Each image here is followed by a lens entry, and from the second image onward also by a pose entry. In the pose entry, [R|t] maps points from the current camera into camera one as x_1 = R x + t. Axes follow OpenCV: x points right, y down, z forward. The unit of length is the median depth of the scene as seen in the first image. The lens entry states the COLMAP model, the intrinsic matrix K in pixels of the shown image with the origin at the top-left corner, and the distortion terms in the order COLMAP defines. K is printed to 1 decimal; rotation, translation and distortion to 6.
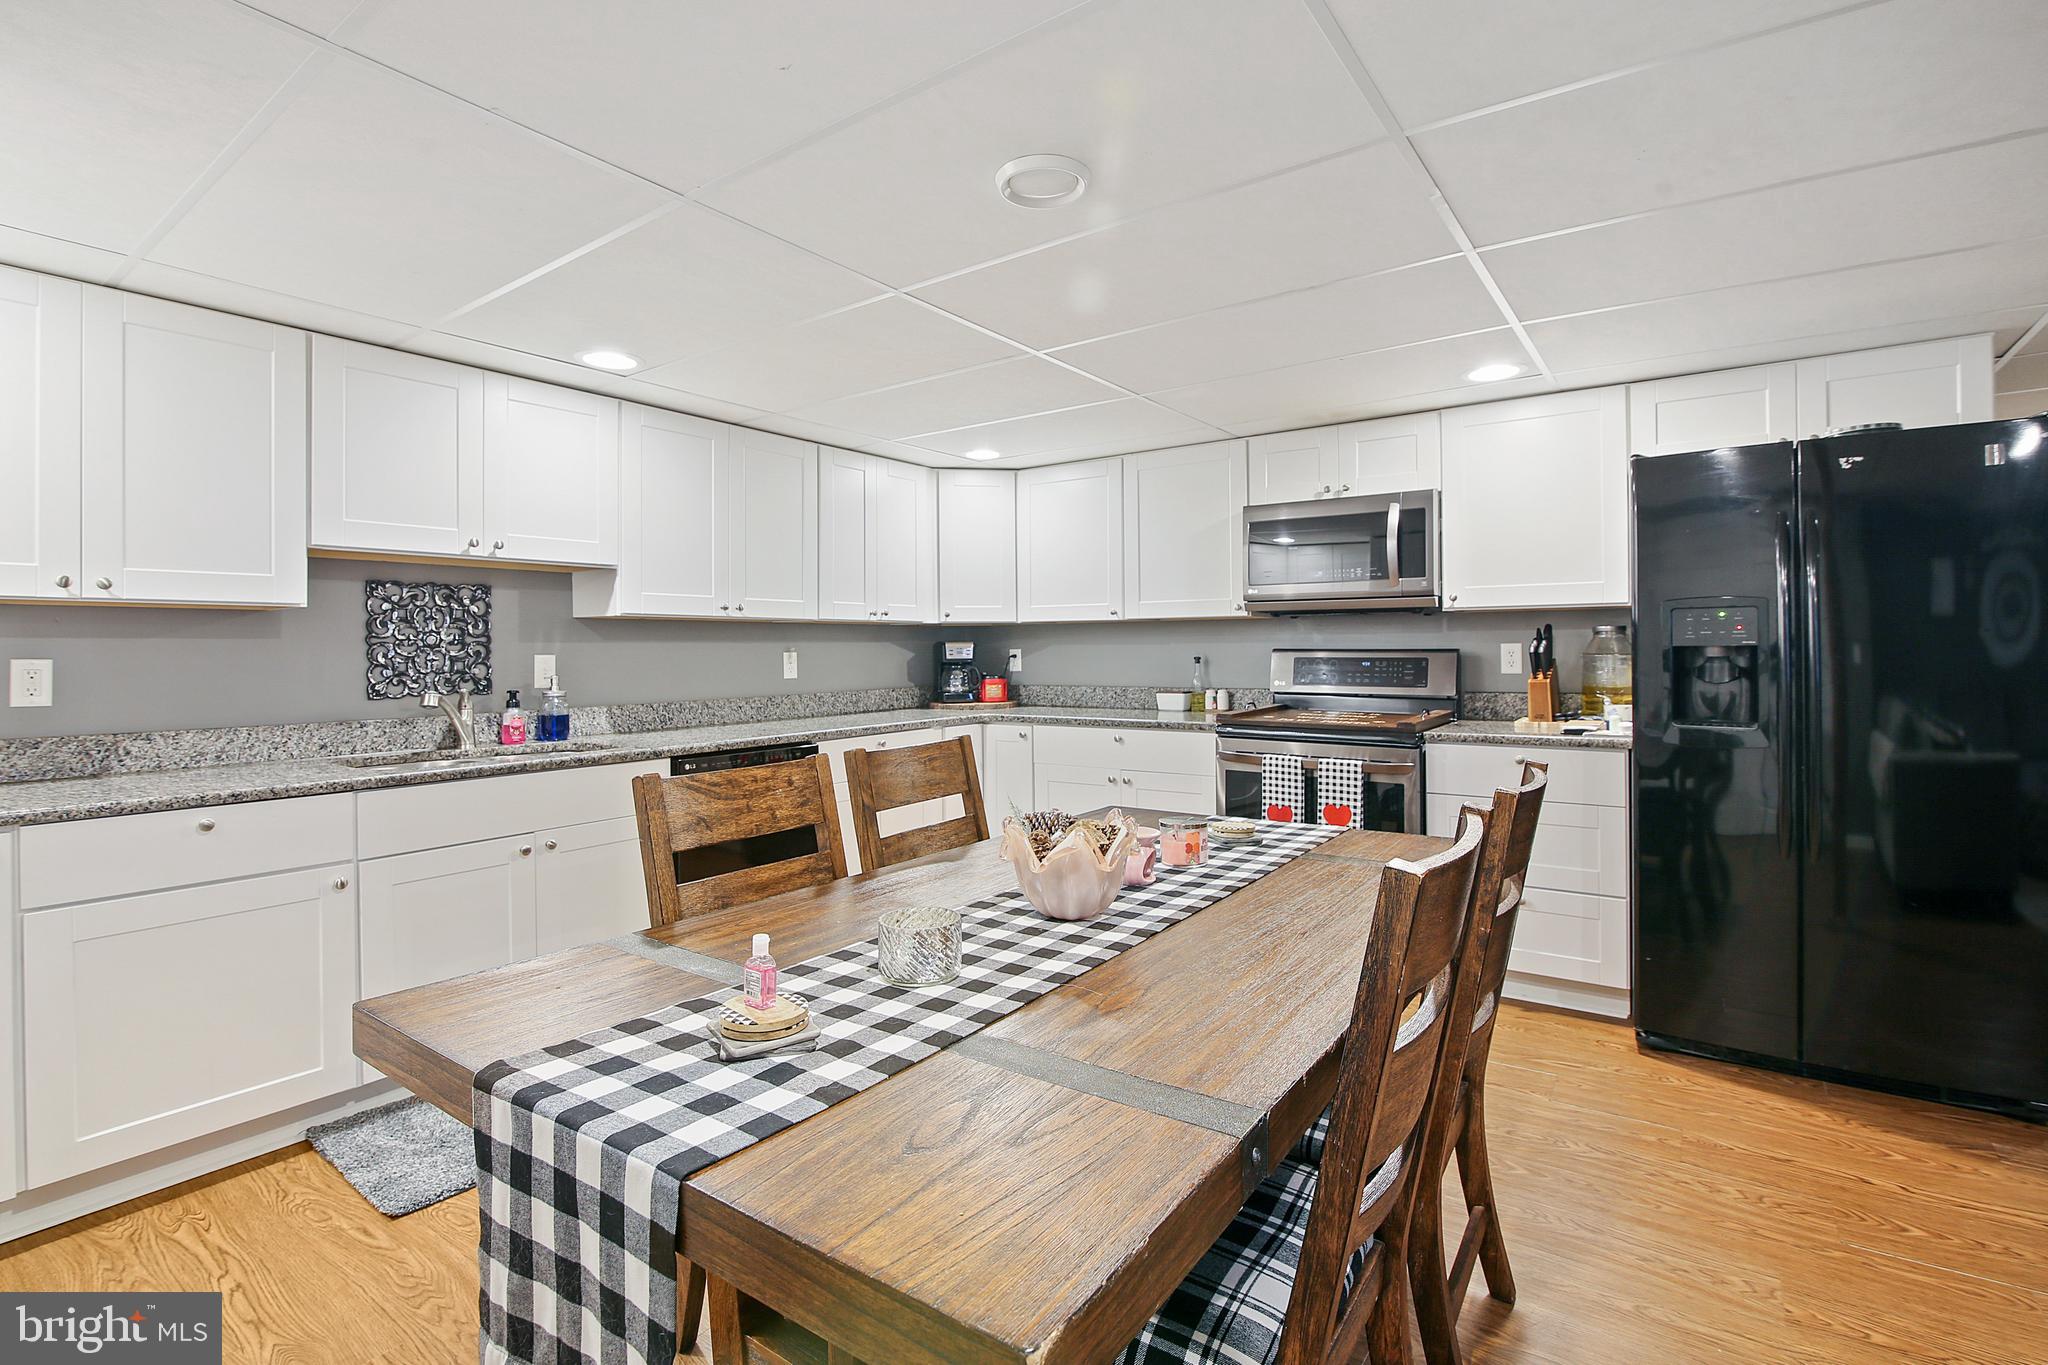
lens RADIAL K [[954.6, 0, 1030.6], [0, 954.6, 642.2], [0, 0, 1]] dist [-0.010845, -0.000162]
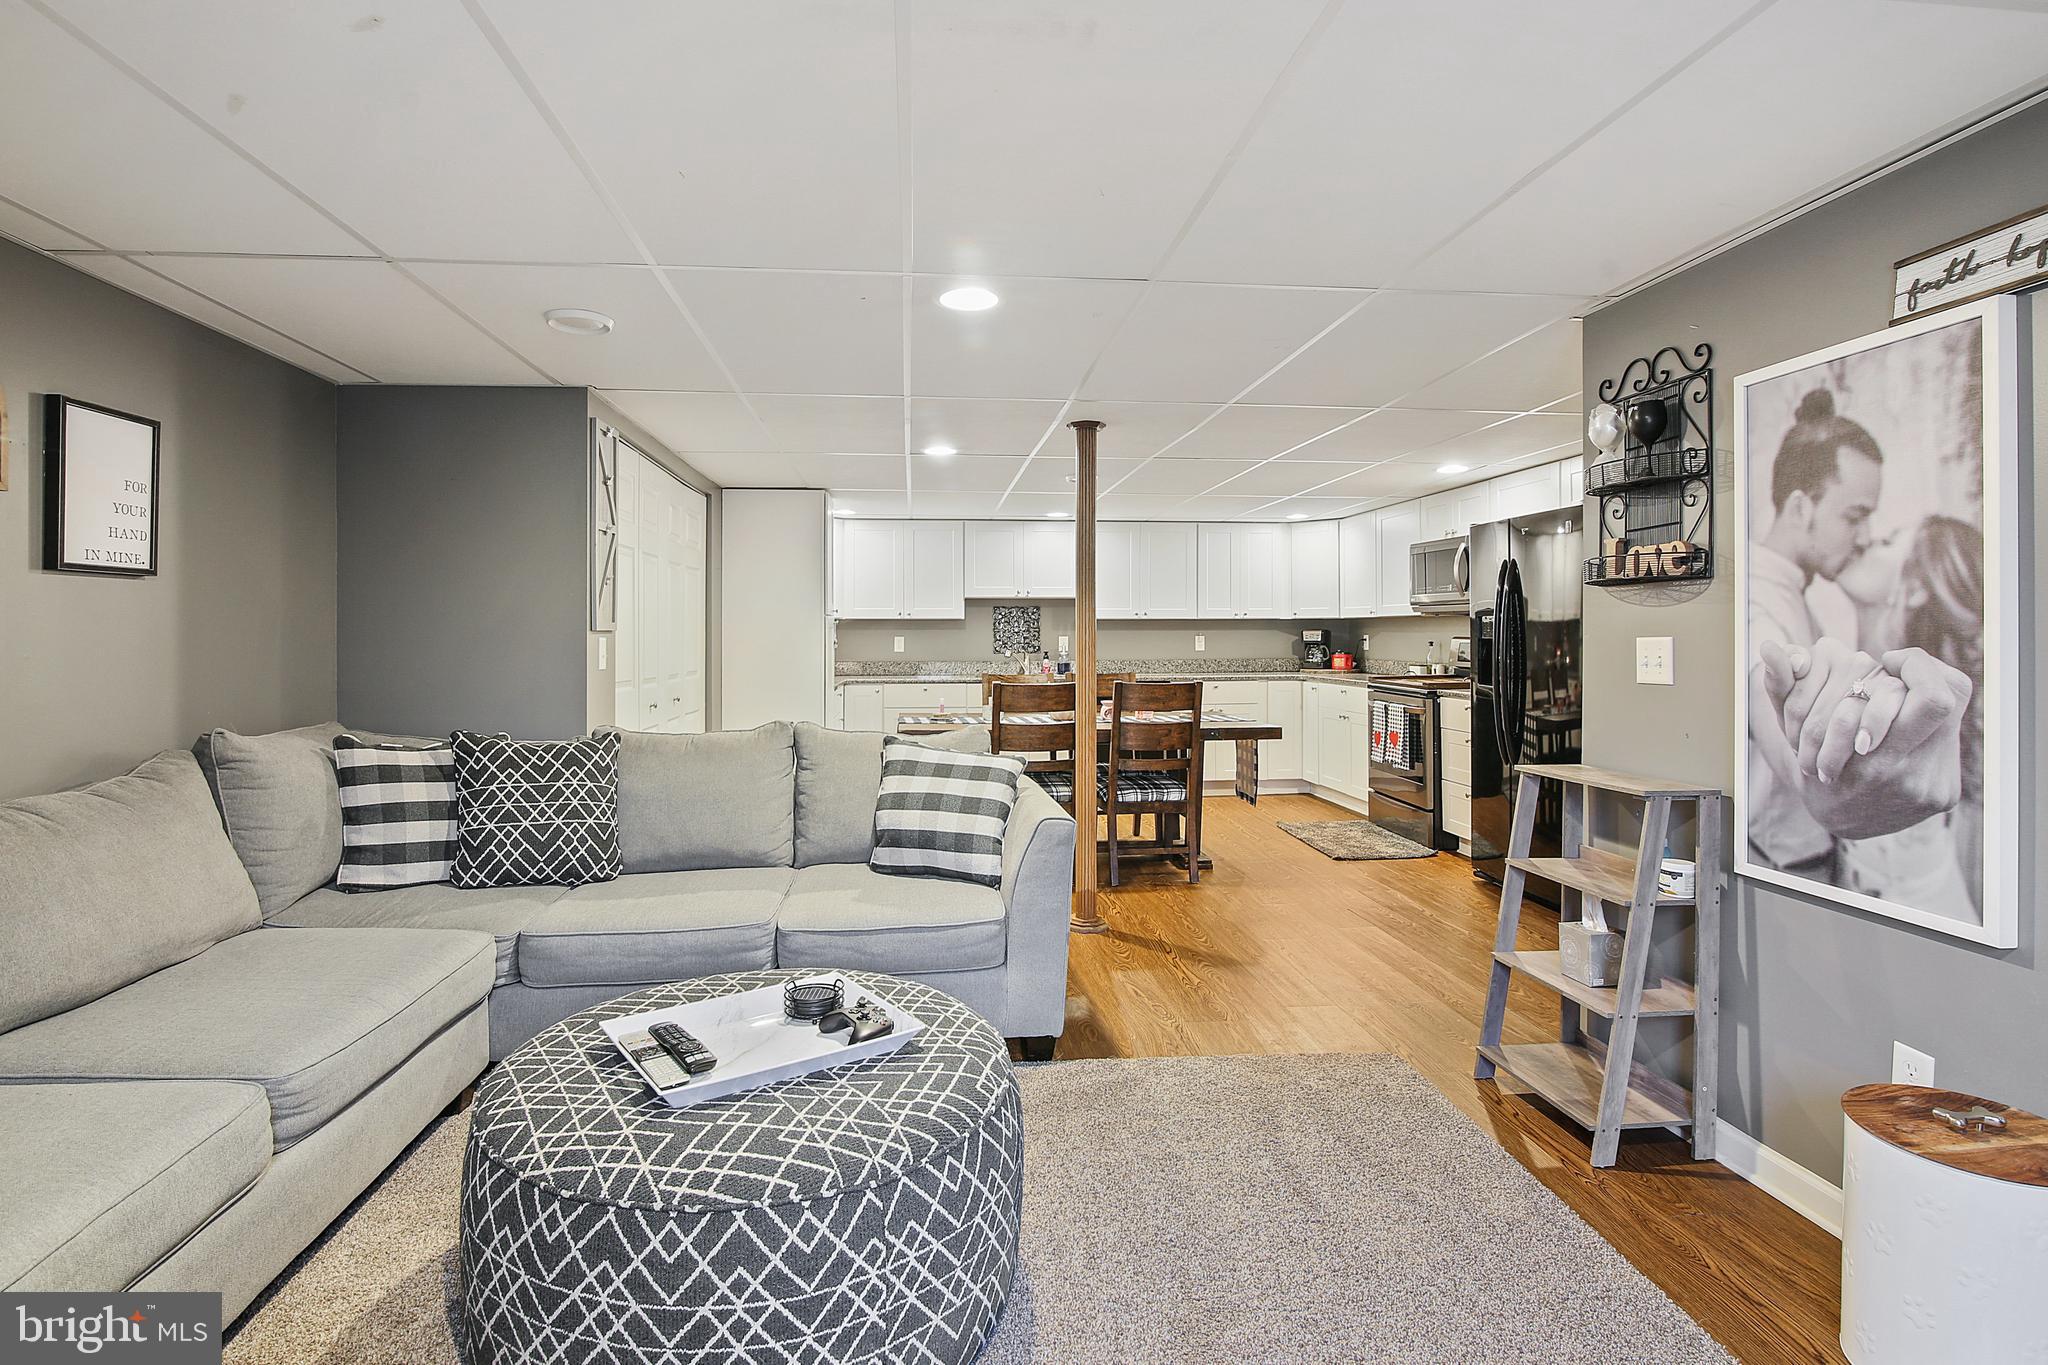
lens RADIAL K [[954.6, 0, 1030.6], [0, 954.6, 642.2], [0, 0, 1]] dist [-0.010845, -0.000162]
pose [[0.675092, 0.013774, -0.737605, 0.922354], [0.002131, 0.999785, 0.020620, -0.016673], [0.737731, -0.015492, 0.674917, -0.483217]]
